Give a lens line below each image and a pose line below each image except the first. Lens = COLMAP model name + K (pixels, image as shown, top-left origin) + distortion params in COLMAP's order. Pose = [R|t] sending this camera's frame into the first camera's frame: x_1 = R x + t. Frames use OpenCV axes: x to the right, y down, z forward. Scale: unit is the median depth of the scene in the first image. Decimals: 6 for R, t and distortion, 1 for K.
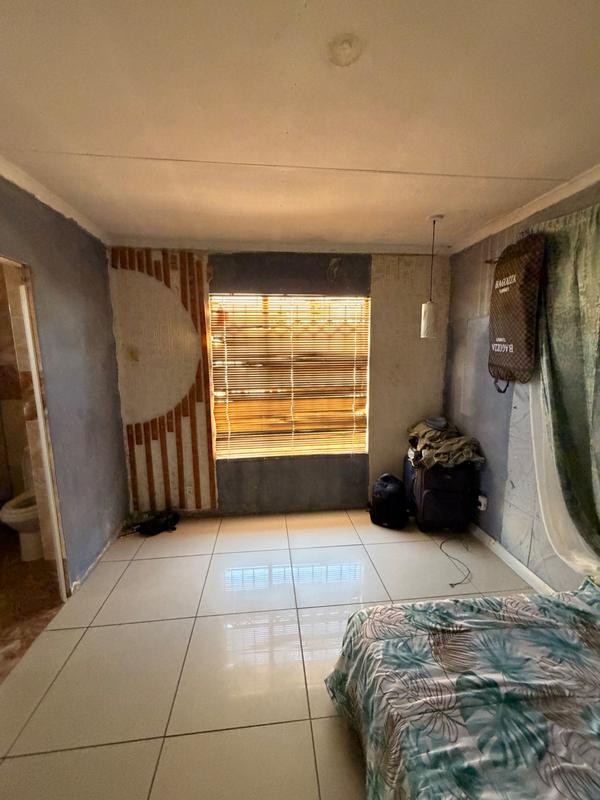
lens RADIAL K [[321.2, 0, 298.3], [0, 321.2, 396.0], [0, 0, 1]] dist [-0.000389, -0.000051]
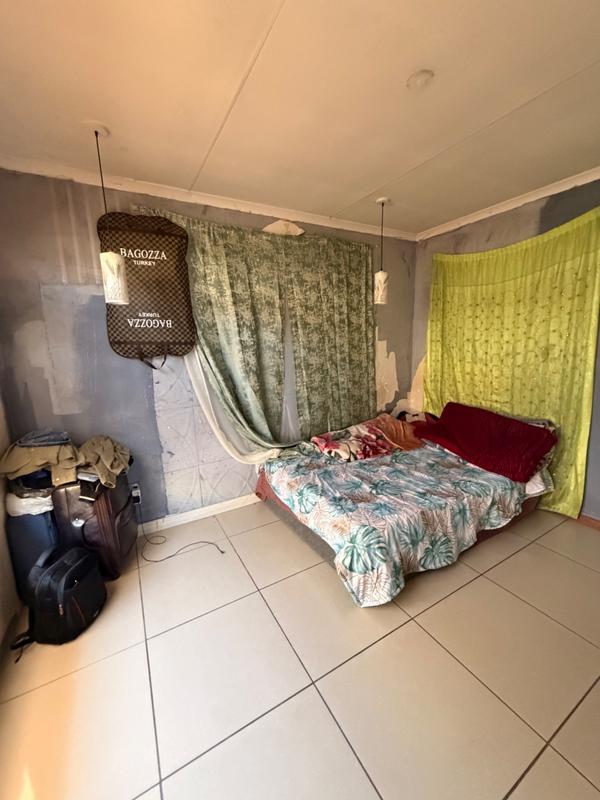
lens RADIAL K [[321.2, 0, 298.7], [0, 321.2, 396.6], [0, 0, 1]] dist [-0.000389, -0.000051]
pose [[-0.400346, -0.140680, 0.905501, -0.321144], [0.160872, 0.962009, 0.220585, -0.053324], [-0.902132, 0.233981, -0.362505, 0.684017]]
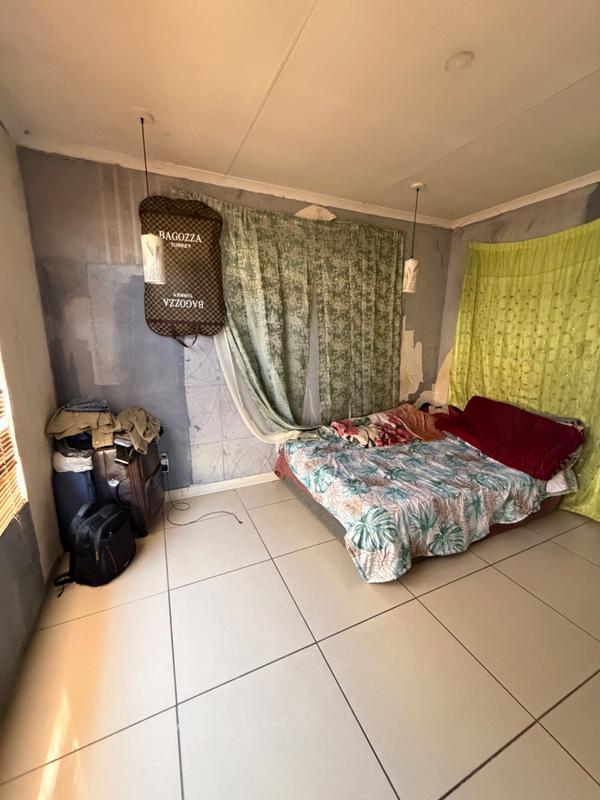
lens RADIAL K [[321.2, 0, 298.4], [0, 321.2, 396.5], [0, 0, 1]] dist [-0.000389, -0.000051]
pose [[-0.317690, -0.194018, 0.928133, -0.347046], [0.125496, 0.961627, 0.243975, -0.046079], [-0.939853, 0.193985, -0.281151, 0.686206]]
